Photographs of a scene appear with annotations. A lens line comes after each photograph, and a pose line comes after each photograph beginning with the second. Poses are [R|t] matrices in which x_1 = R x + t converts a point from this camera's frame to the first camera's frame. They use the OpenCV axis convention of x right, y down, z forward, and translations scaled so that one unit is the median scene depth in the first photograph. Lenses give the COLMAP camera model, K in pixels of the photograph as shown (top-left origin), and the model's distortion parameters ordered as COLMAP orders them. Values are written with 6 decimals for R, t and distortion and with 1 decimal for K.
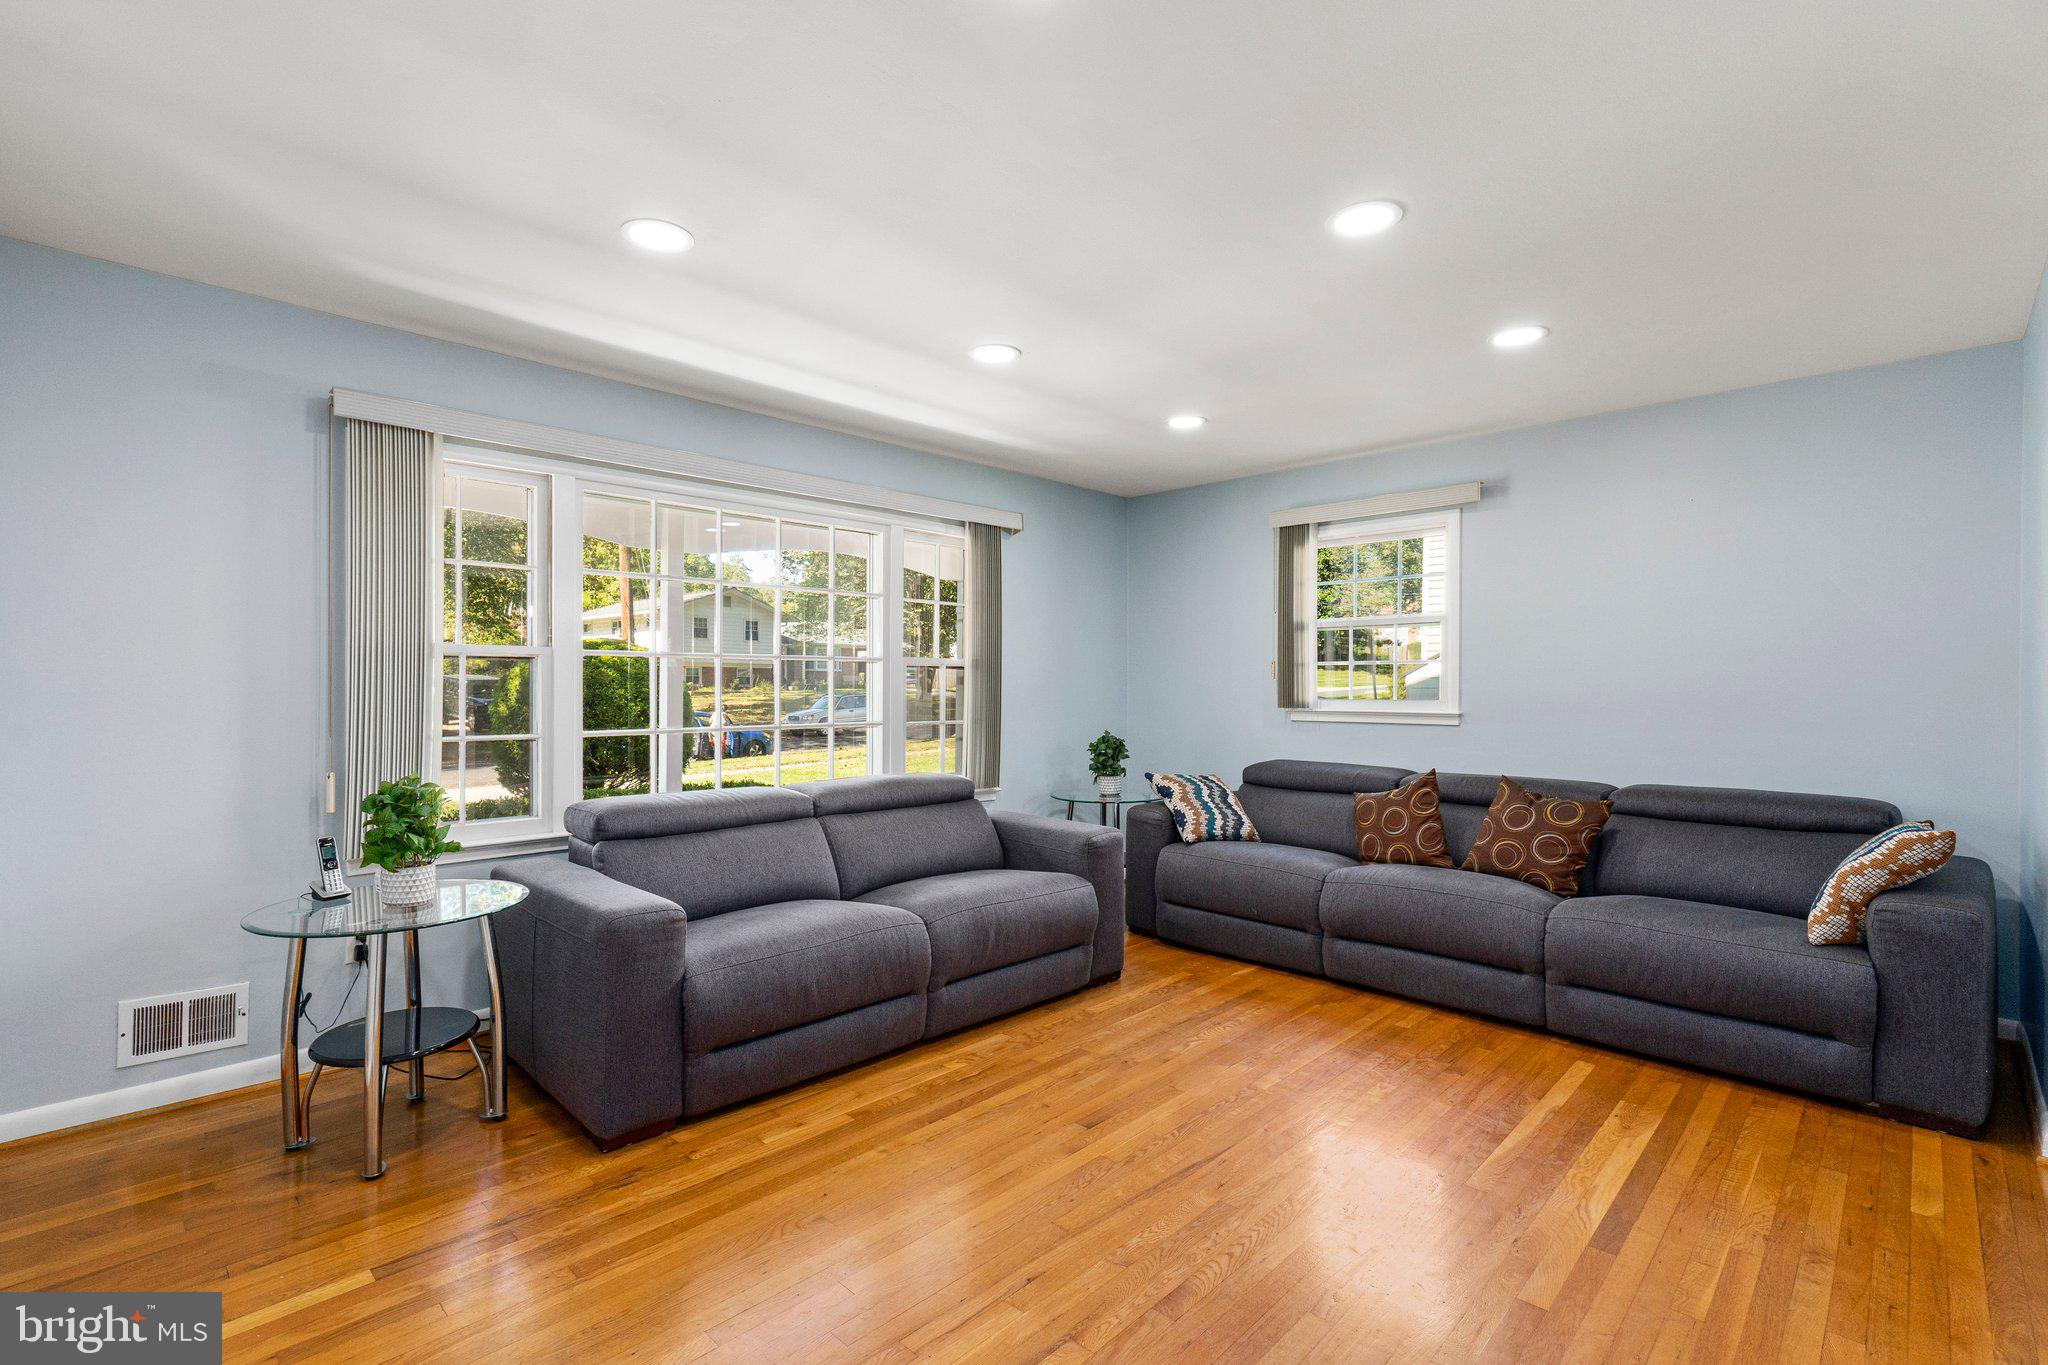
lens RADIAL K [[914.4, 0, 1013.5], [0, 914.4, 688.2], [0, 0, 1]] dist [-0.005572, 0.003247]
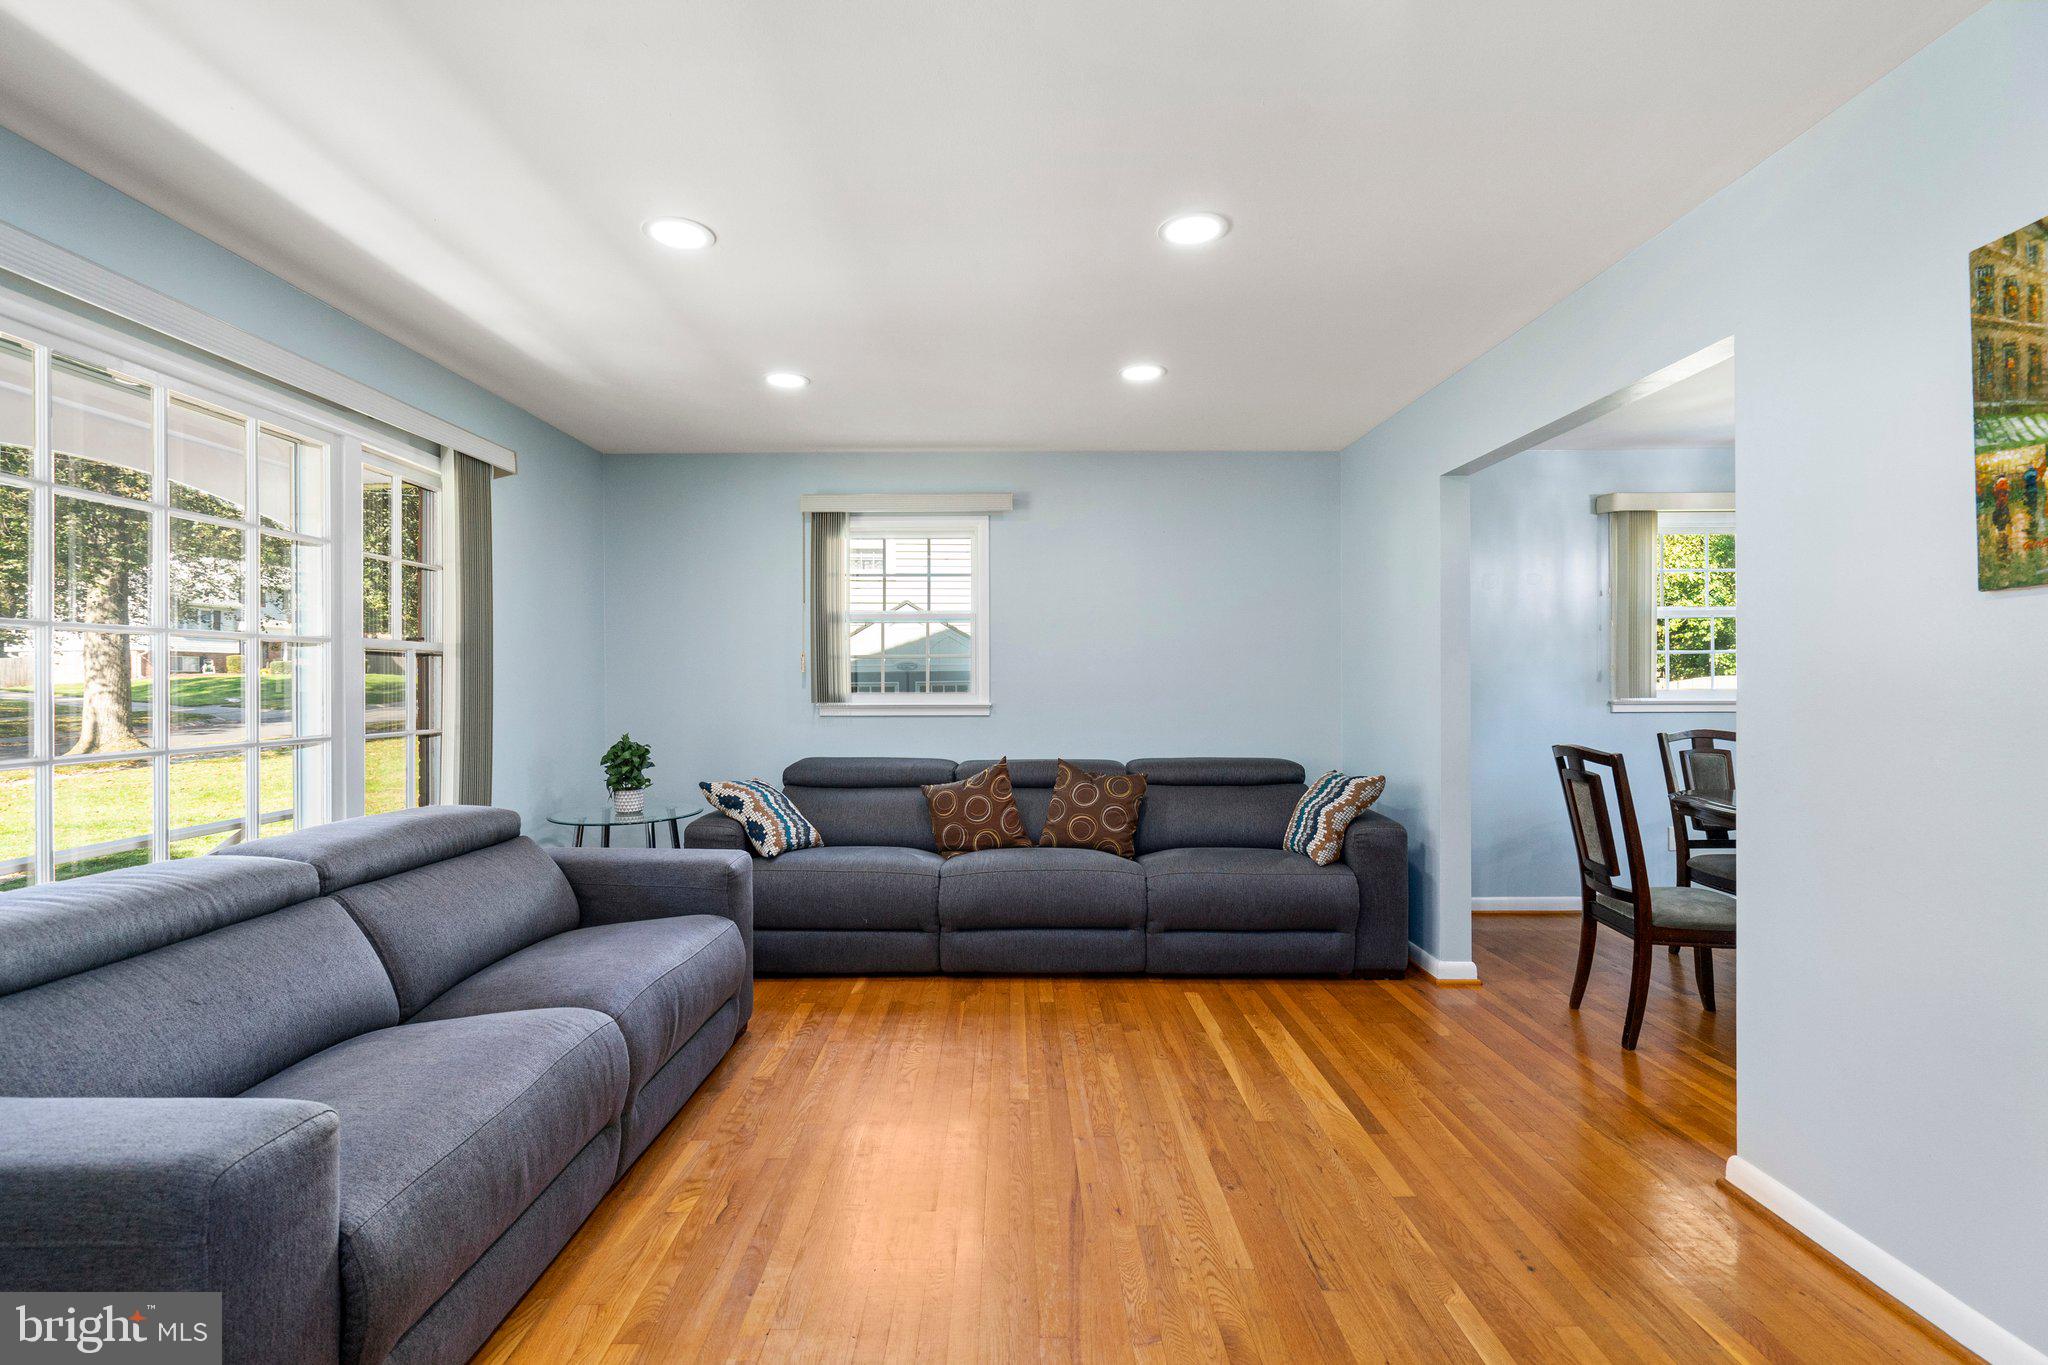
lens RADIAL K [[914.4, 0, 998.9], [0, 914.4, 686.2], [0, 0, 1]] dist [-0.005572, 0.003247]
pose [[0.719058, -0.005790, 0.694926, -0.311946], [0.004752, 0.999983, 0.003415, 0.002450], [-0.694933, 0.000847, 0.719074, 0.253033]]
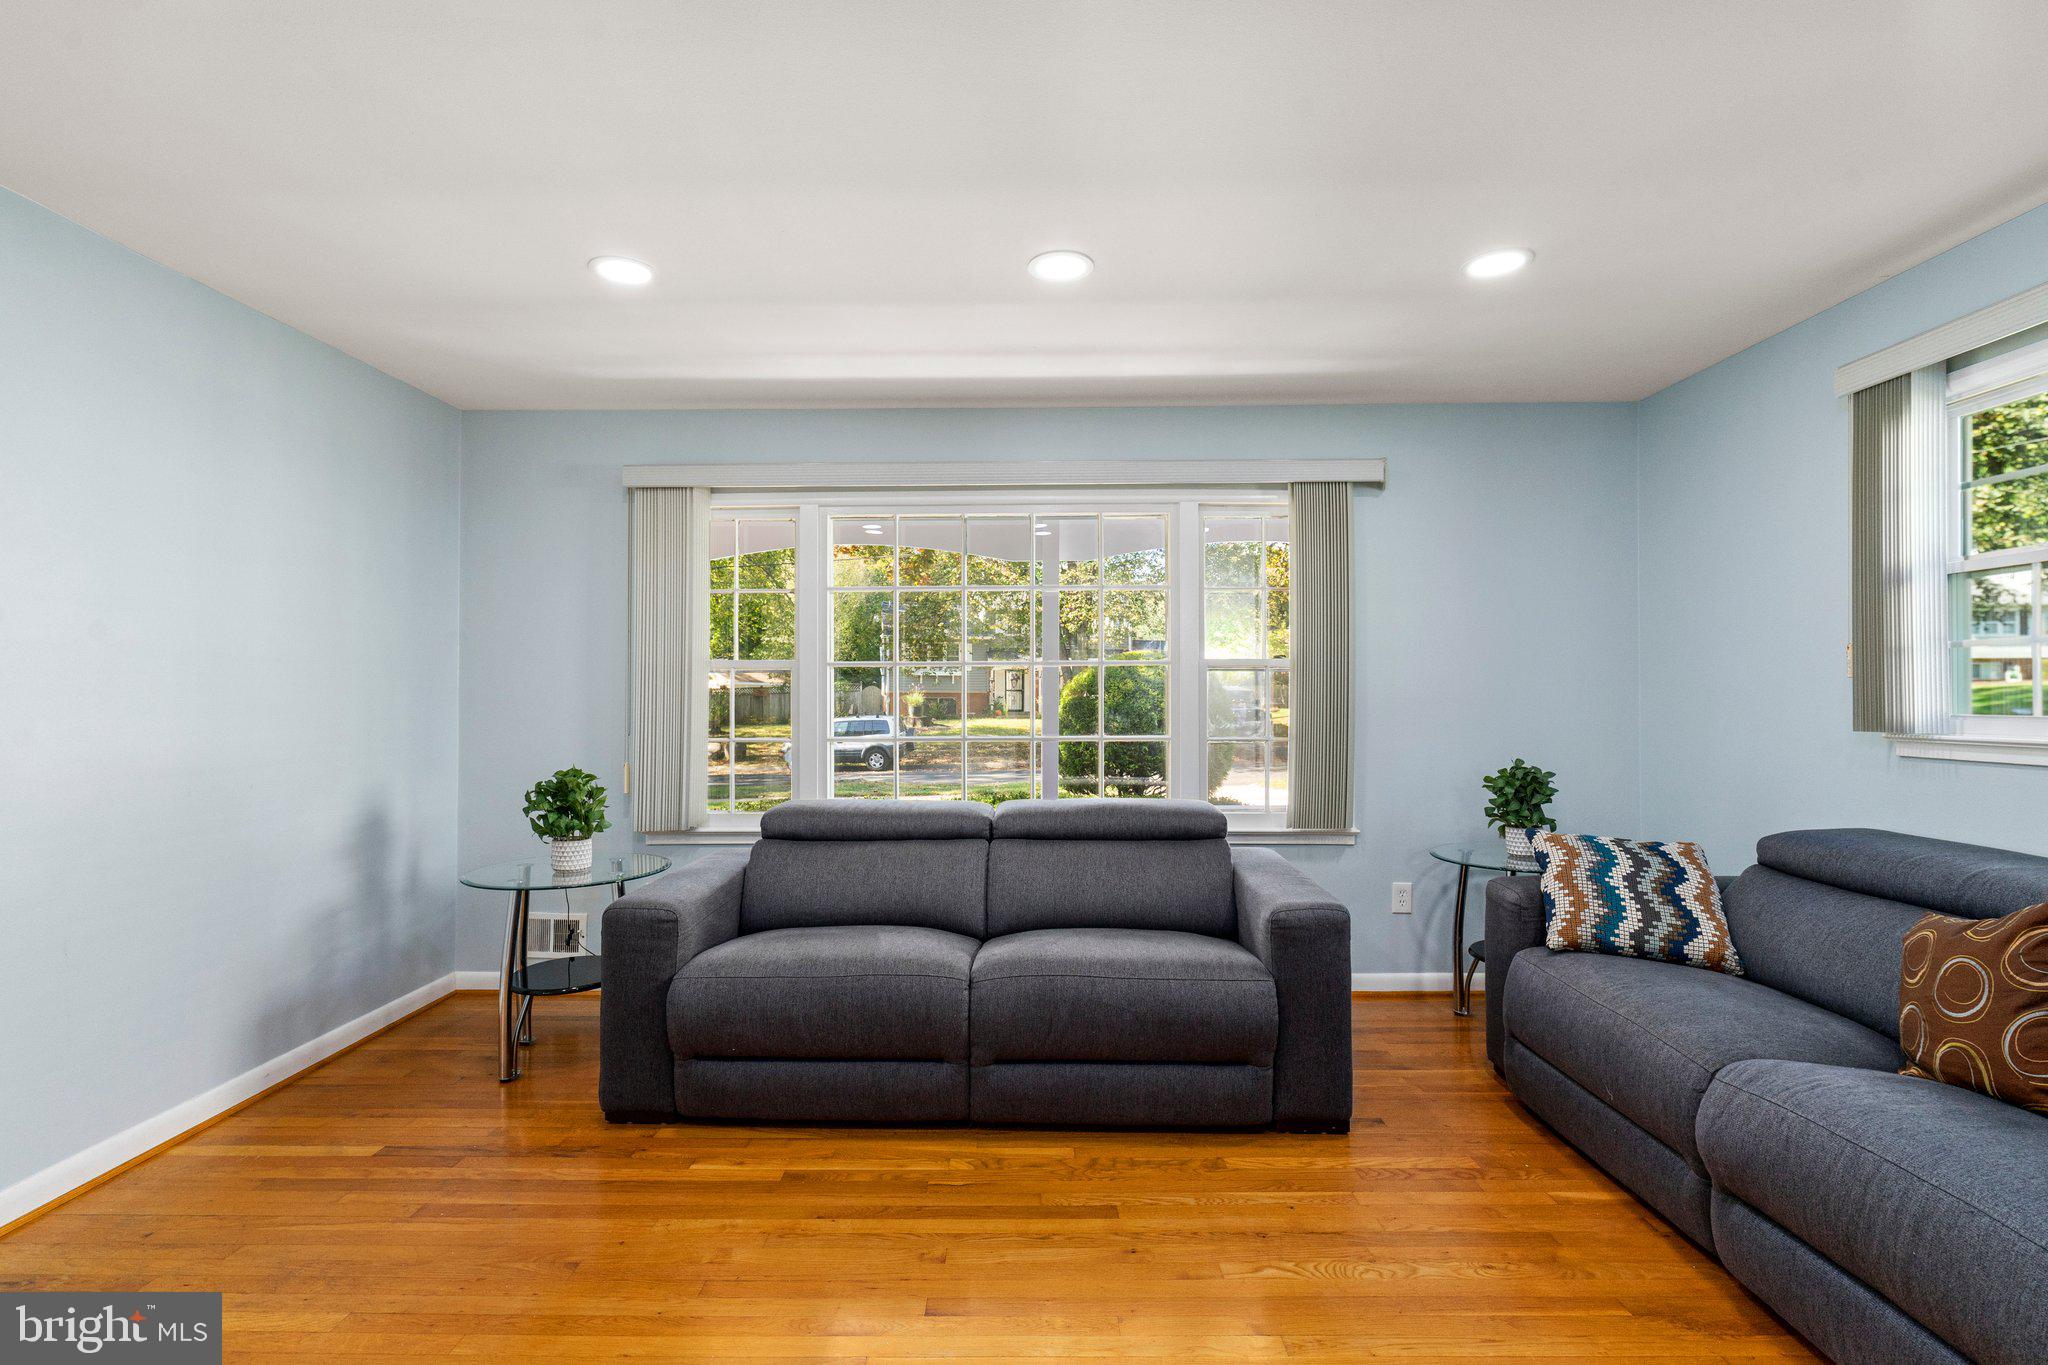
lens RADIAL K [[914.4, 0, 1019.7], [0, 914.4, 684.3], [0, 0, 1]] dist [-0.005572, 0.003247]
pose [[0.700812, -0.011967, -0.713246, 0.448600], [0.002032, 0.999889, -0.014780, 0.001785], [0.713344, 0.008909, 0.700758, 0.382956]]
